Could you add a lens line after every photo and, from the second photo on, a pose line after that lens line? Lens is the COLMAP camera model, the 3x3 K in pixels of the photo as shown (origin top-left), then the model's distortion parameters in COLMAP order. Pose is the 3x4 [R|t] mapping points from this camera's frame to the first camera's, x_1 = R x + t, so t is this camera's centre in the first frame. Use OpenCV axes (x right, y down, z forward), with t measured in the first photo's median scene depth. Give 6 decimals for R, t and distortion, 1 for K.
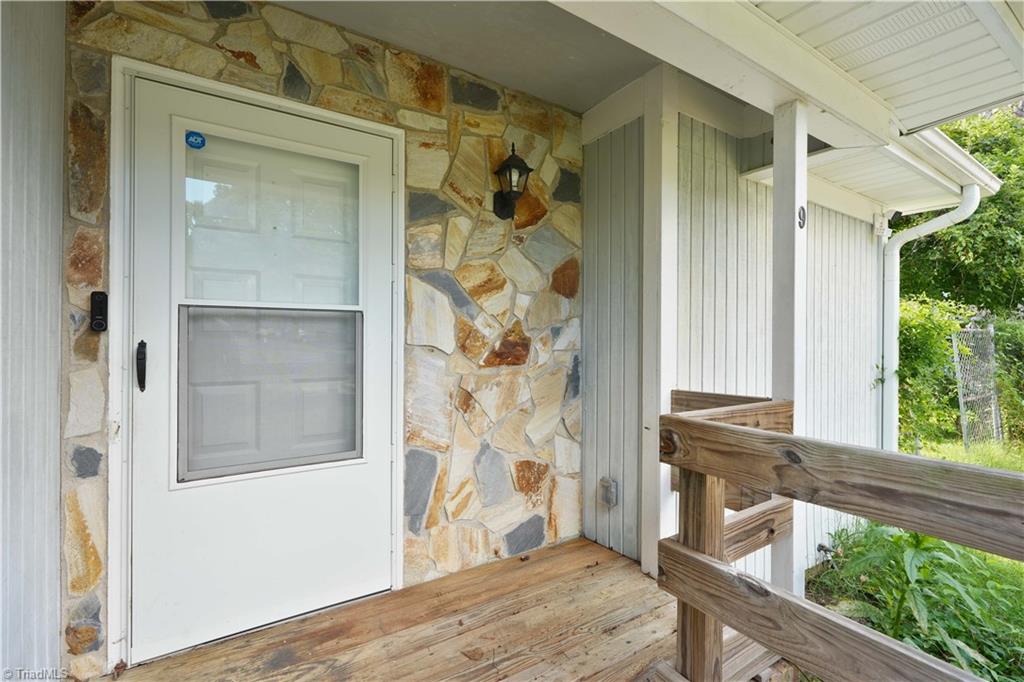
lens RADIAL K [[457.7, 0, 509.3], [0, 457.7, 341.5], [0, 0, 1]] dist [-0.002860, 0.000314]
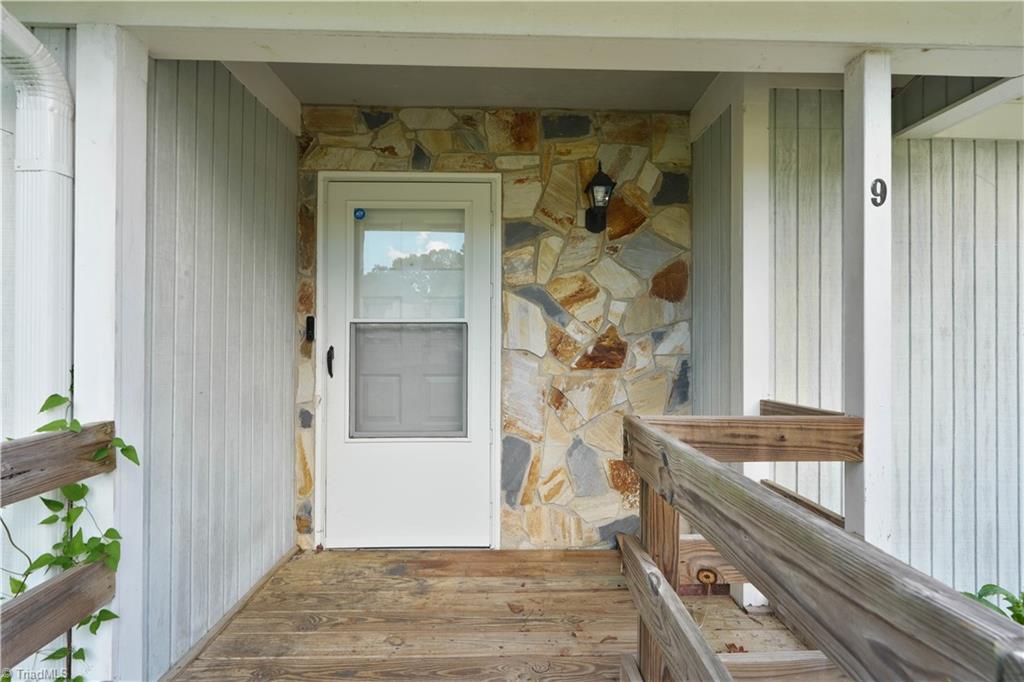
lens RADIAL K [[457.7, 0, 513.1], [0, 457.7, 342.3], [0, 0, 1]] dist [-0.002860, 0.000314]
pose [[0.852070, -0.005761, -0.523396, 0.440171], [0.000627, 0.999950, -0.009986, 0.001677], [0.523427, 0.008180, 0.852031, -0.021212]]
